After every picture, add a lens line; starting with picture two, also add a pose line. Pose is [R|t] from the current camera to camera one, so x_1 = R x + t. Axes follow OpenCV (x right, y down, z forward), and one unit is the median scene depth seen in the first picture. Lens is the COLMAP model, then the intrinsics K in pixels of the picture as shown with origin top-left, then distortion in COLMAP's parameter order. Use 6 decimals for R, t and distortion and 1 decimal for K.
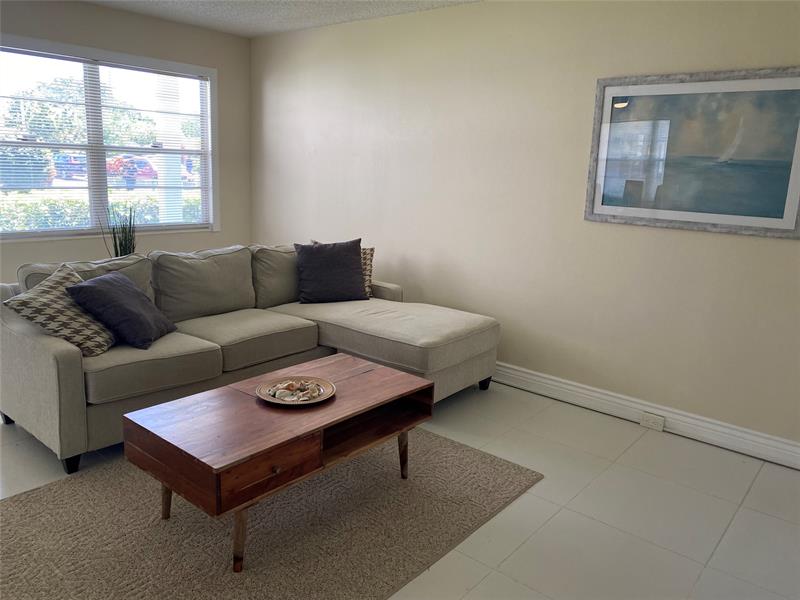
lens RADIAL K [[607.1, 0, 394.0], [0, 607.1, 294.5], [0, 0, 1]] dist [0.039102, -0.049882]
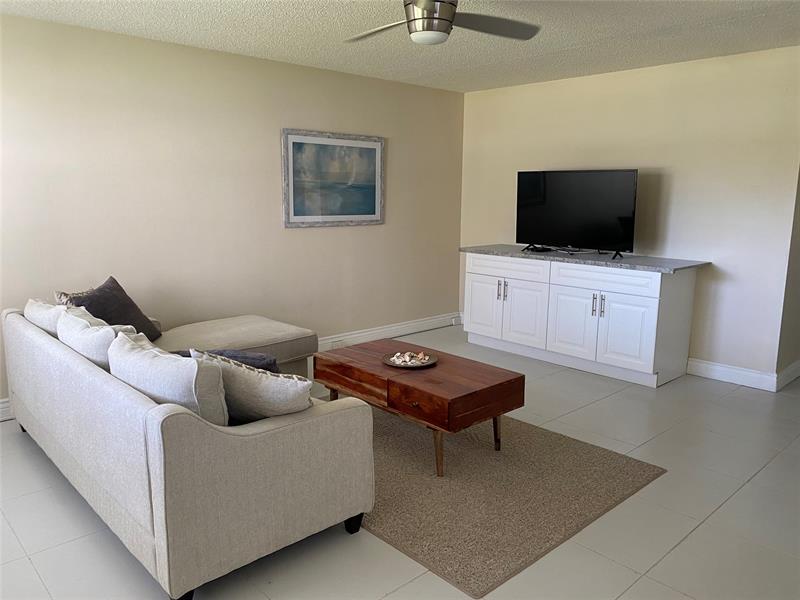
lens RADIAL K [[607.1, 0, 399.4], [0, 607.1, 301.8], [0, 0, 1]] dist [0.039102, -0.049882]
pose [[0.109880, -0.218002, 0.969743, -1.210579], [0.195280, 0.961370, 0.193993, -0.205549], [-0.974573, 0.168055, 0.148207, 0.653590]]
